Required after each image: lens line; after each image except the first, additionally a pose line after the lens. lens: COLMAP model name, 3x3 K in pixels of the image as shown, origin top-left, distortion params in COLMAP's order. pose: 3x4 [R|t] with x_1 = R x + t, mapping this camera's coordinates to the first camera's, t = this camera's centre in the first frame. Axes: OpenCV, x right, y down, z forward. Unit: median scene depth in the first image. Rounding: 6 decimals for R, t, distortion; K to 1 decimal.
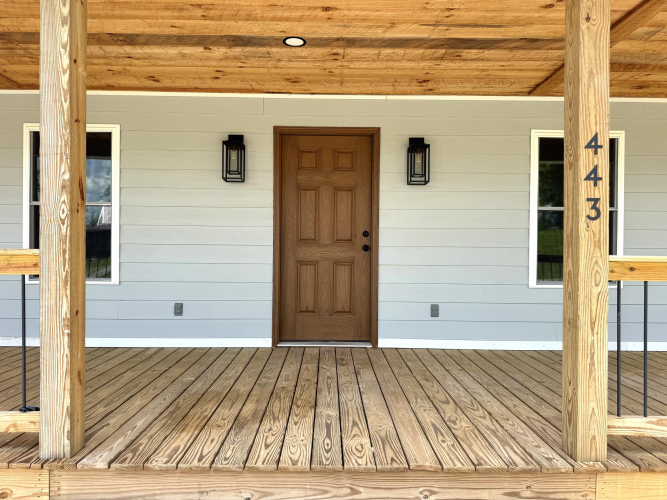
lens RADIAL K [[473.0, 0, 333.5], [0, 473.0, 252.8], [0, 0, 1]] dist [0.003960, 0.000652]
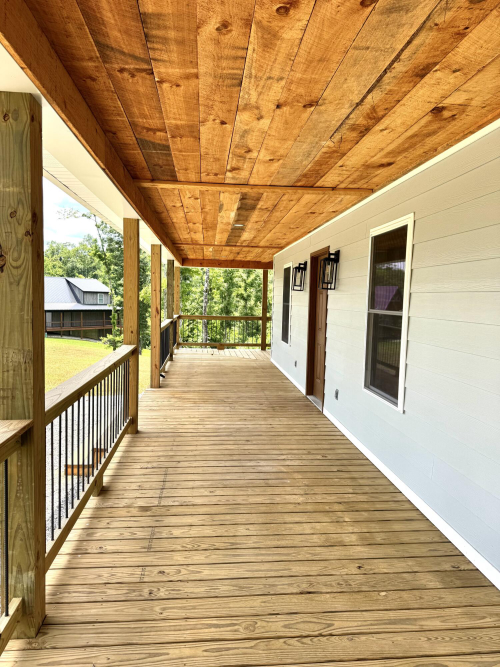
lens RADIAL K [[473.0, 0, 249.6], [0, 473.0, 332.2], [0, 0, 1]] dist [0.003960, 0.000652]
pose [[0.086737, 0.084666, -0.992627, 1.460373], [-0.019864, 0.996331, 0.083246, -0.134867], [0.996033, 0.012497, 0.088100, 0.706526]]
